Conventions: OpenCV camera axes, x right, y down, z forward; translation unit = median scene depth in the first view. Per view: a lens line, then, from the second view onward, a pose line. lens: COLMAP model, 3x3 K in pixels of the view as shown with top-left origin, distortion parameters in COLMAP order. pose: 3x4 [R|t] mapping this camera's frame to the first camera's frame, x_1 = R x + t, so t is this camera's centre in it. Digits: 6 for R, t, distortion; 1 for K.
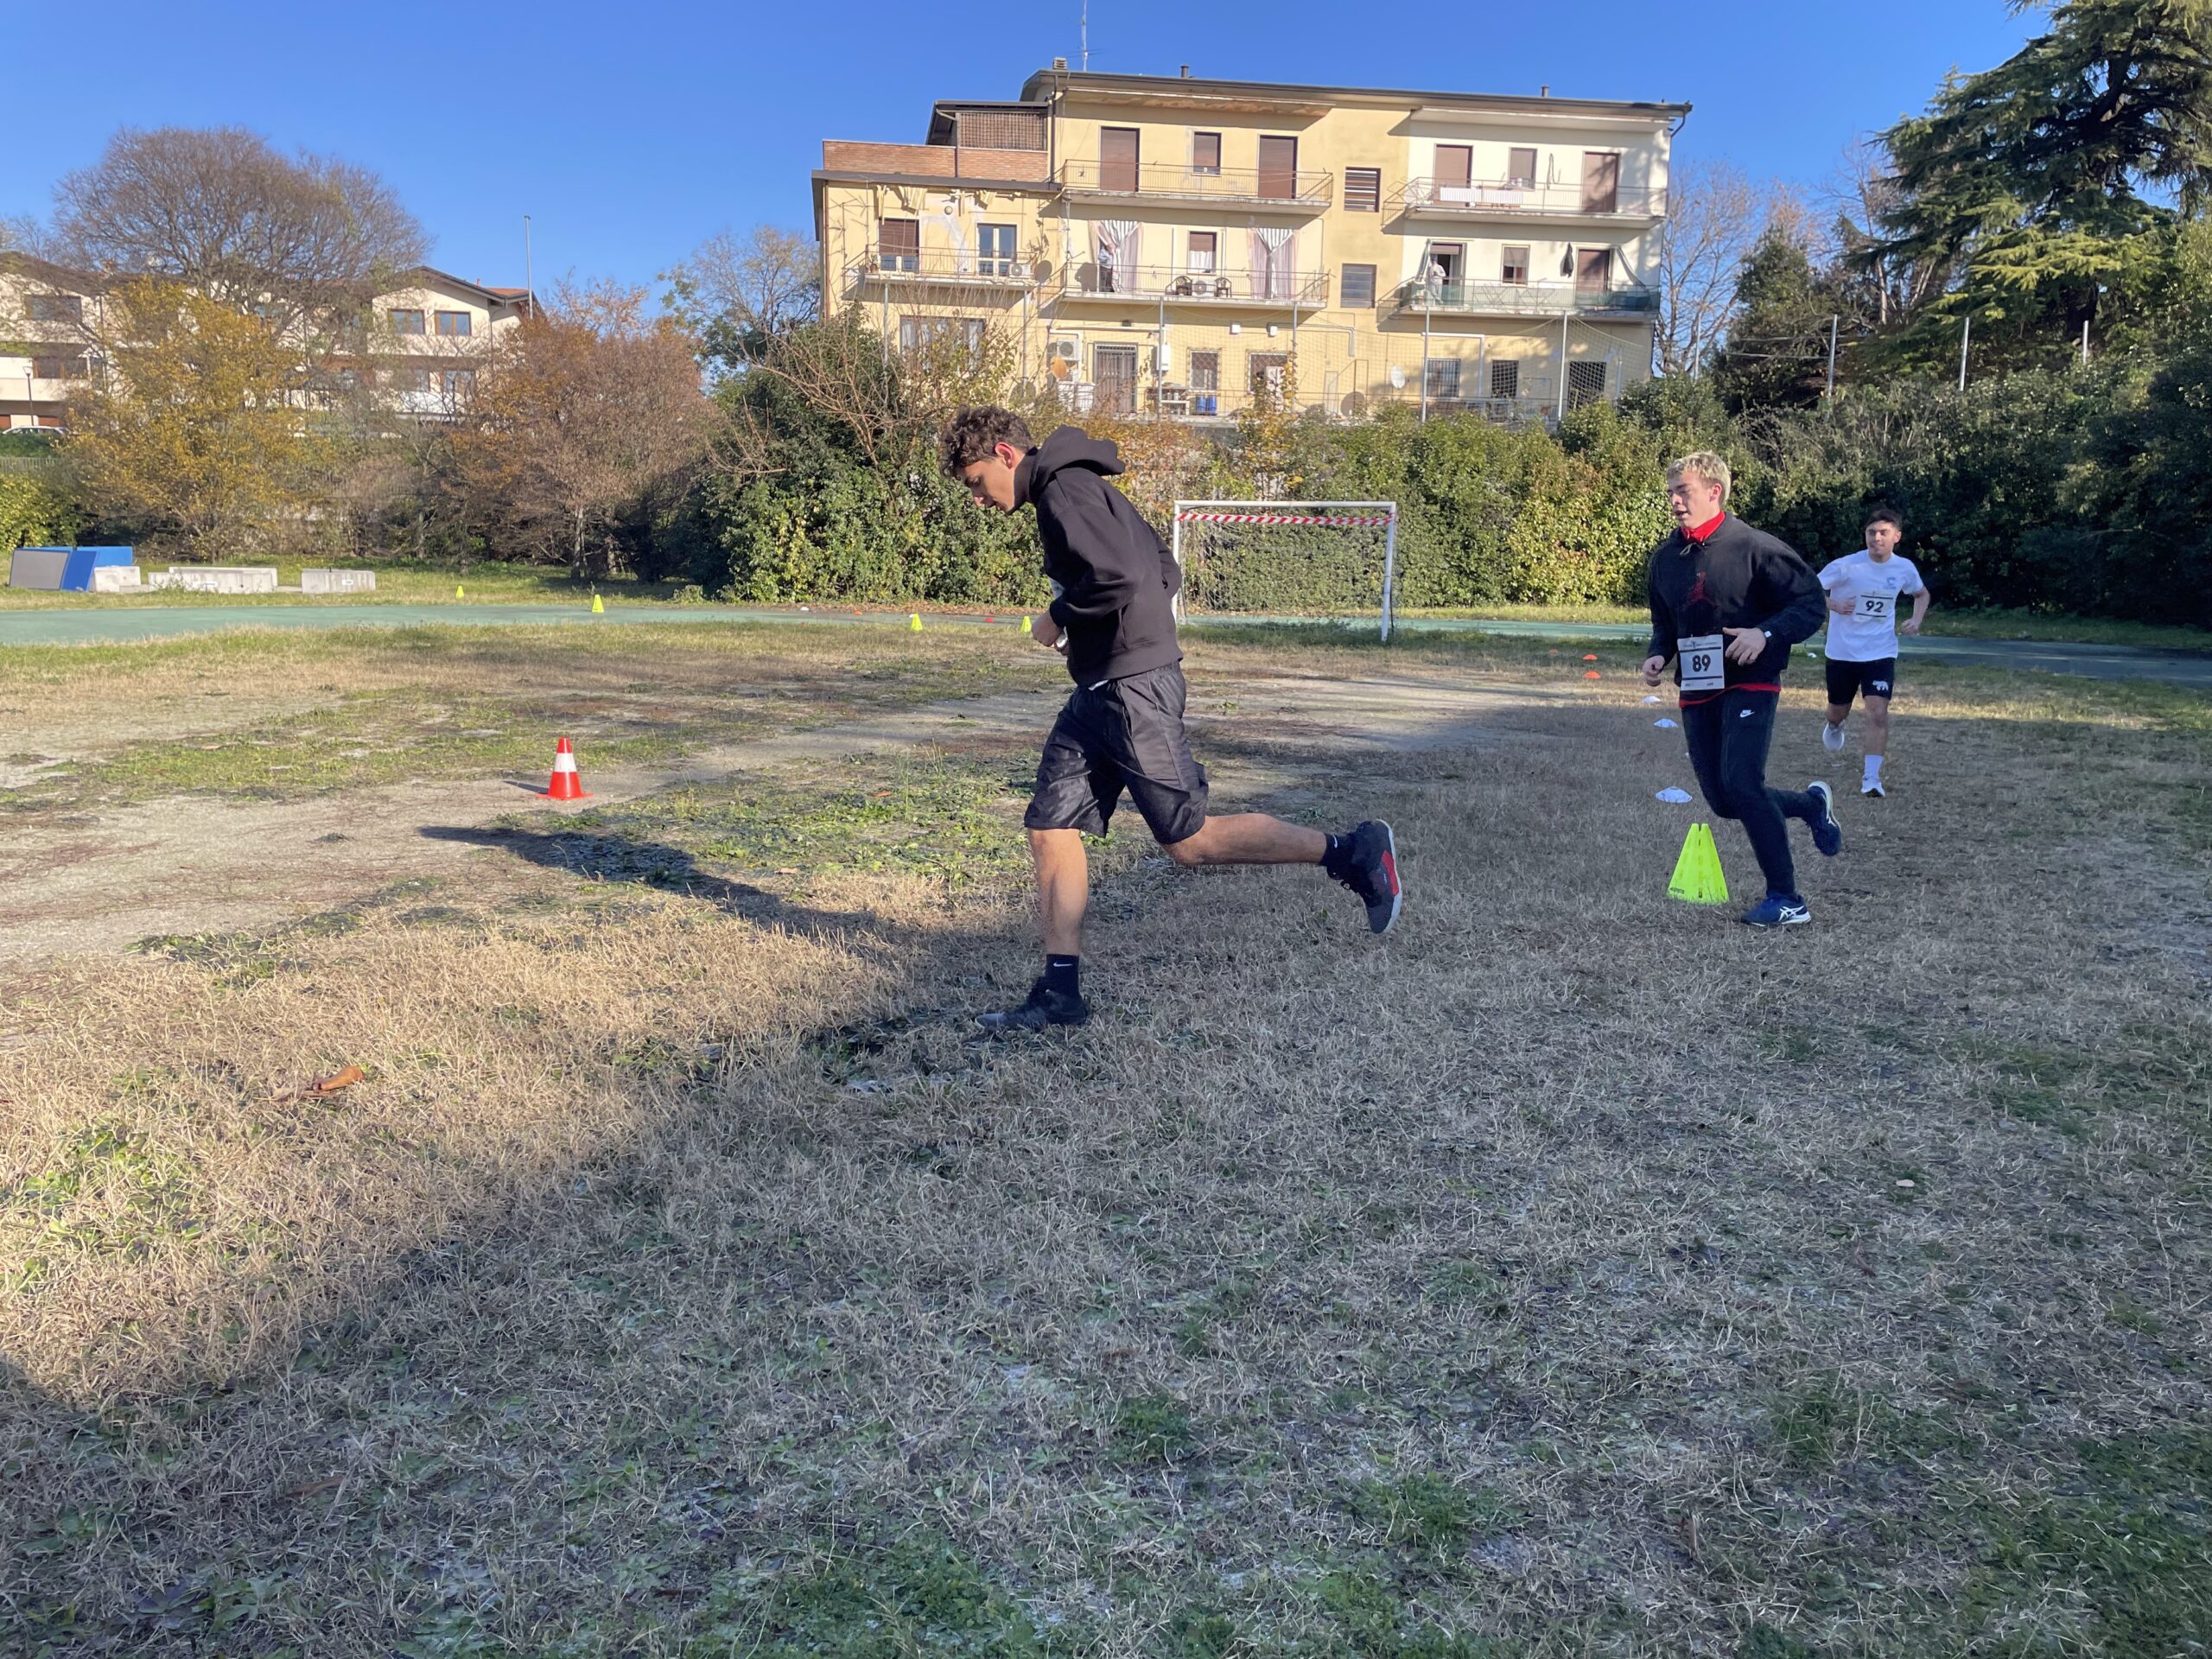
lens RADIAL K [[1659.7, 0, 1108.5], [0, 1659.7, 829.1], [0, 0, 1]] dist [0.072334, -0.096390]
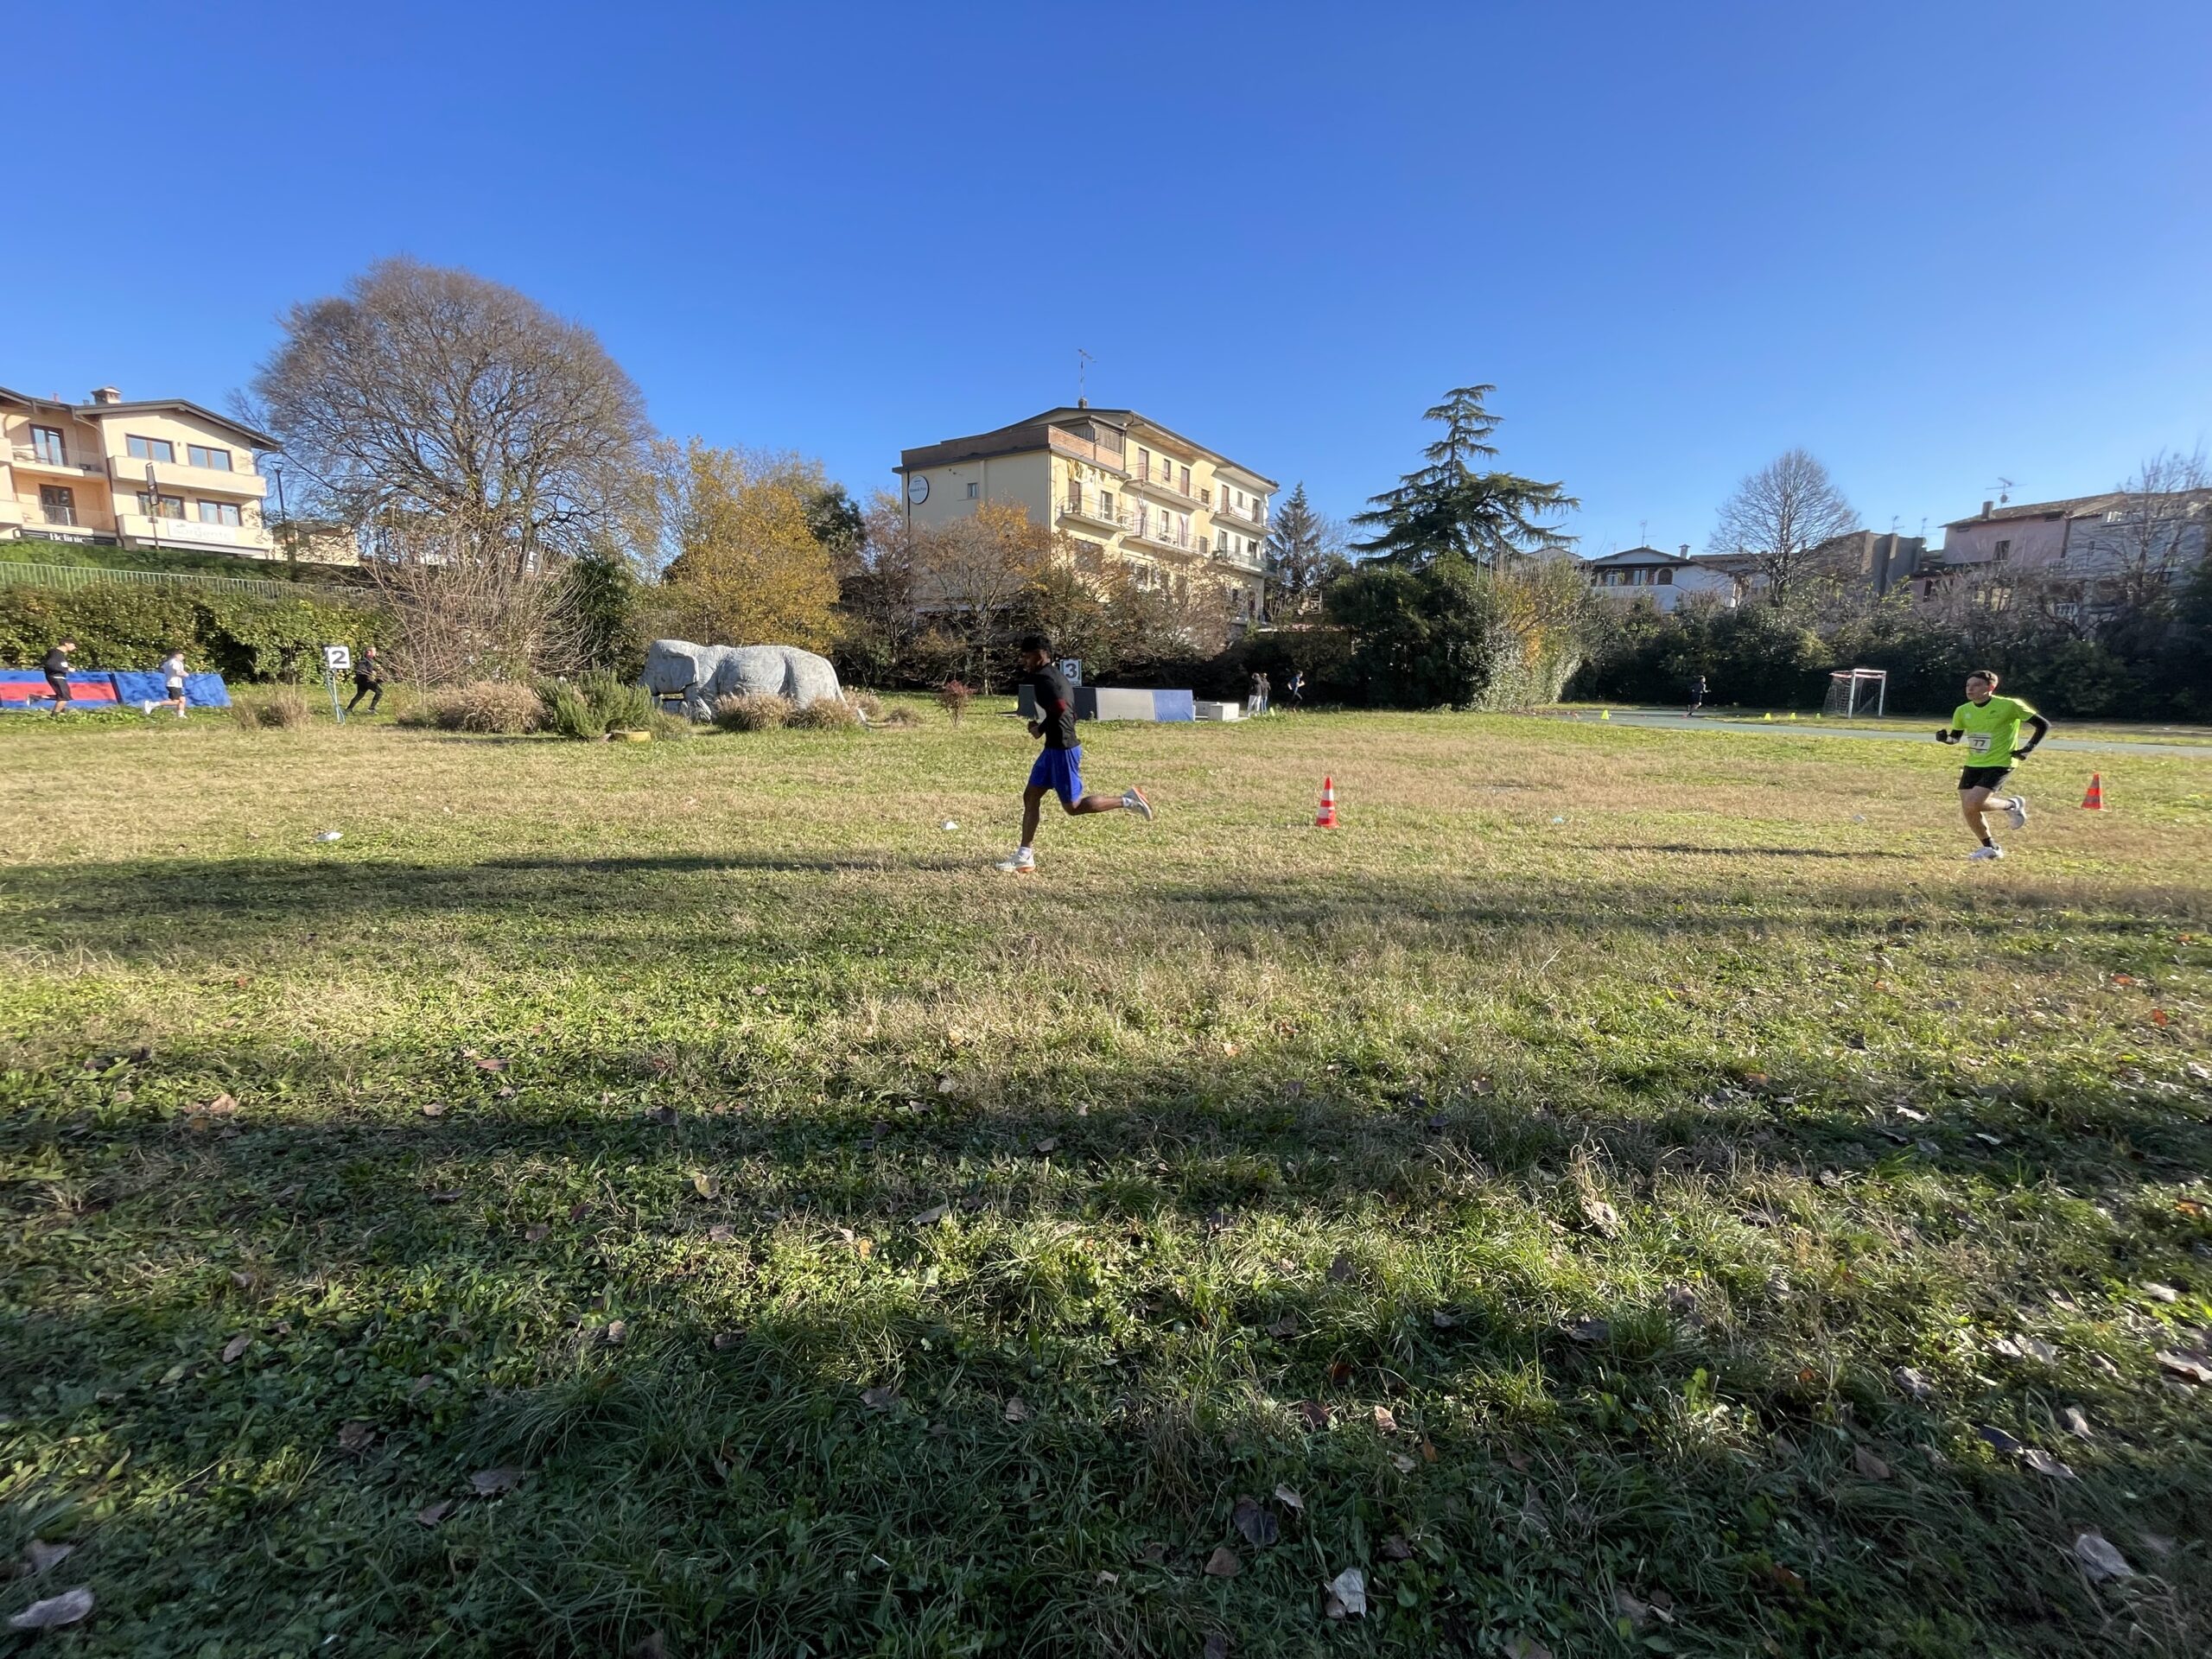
lens RADIAL K [[894.1, 0, 1110.4], [0, 894.1, 827.2], [0, 0, 1]] dist [-0.007548, 0.000651]
pose [[0.661989, -0.129467, 0.738248, -0.787092], [0.116850, 0.990752, 0.068969, -0.076087], [-0.740349, 0.040608, 0.670995, 0.377092]]
